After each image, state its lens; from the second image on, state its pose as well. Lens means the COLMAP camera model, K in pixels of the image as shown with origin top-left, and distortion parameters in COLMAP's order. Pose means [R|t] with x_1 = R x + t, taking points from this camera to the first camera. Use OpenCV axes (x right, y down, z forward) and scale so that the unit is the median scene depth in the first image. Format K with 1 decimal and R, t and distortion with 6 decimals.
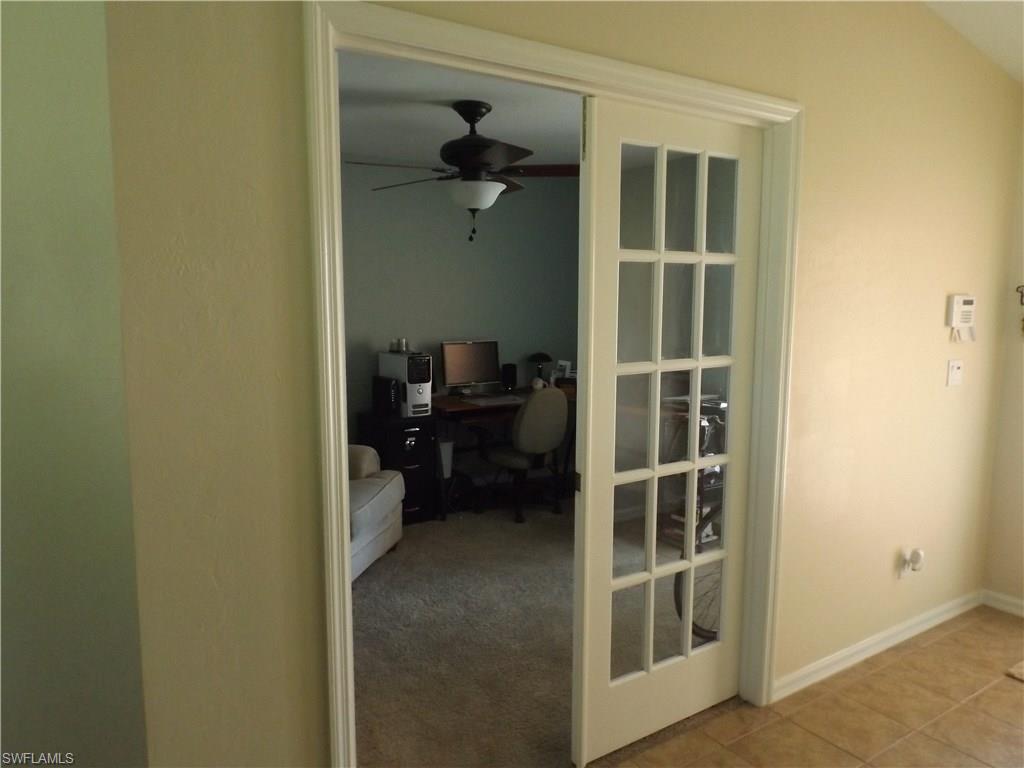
lens RADIAL K [[733.0, 0, 512.7], [0, 733.0, 383.0], [0, 0, 1]] dist [0.006772, -0.028019]
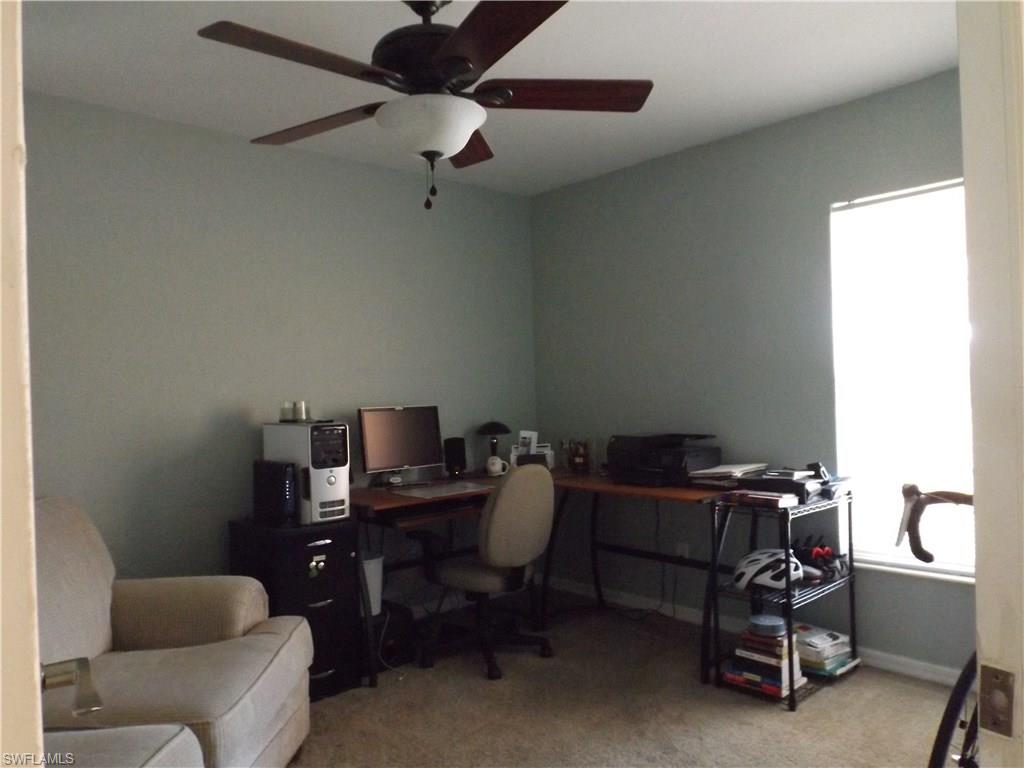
lens RADIAL K [[733.0, 0, 510.0], [0, 733.0, 386.7], [0, 0, 1]] dist [0.006772, -0.028019]
pose [[0.987724, -0.033926, 0.152481, -0.065801], [0.052817, 0.991173, -0.121602, 0.015851], [-0.147009, 0.128163, 0.980797, 0.333406]]
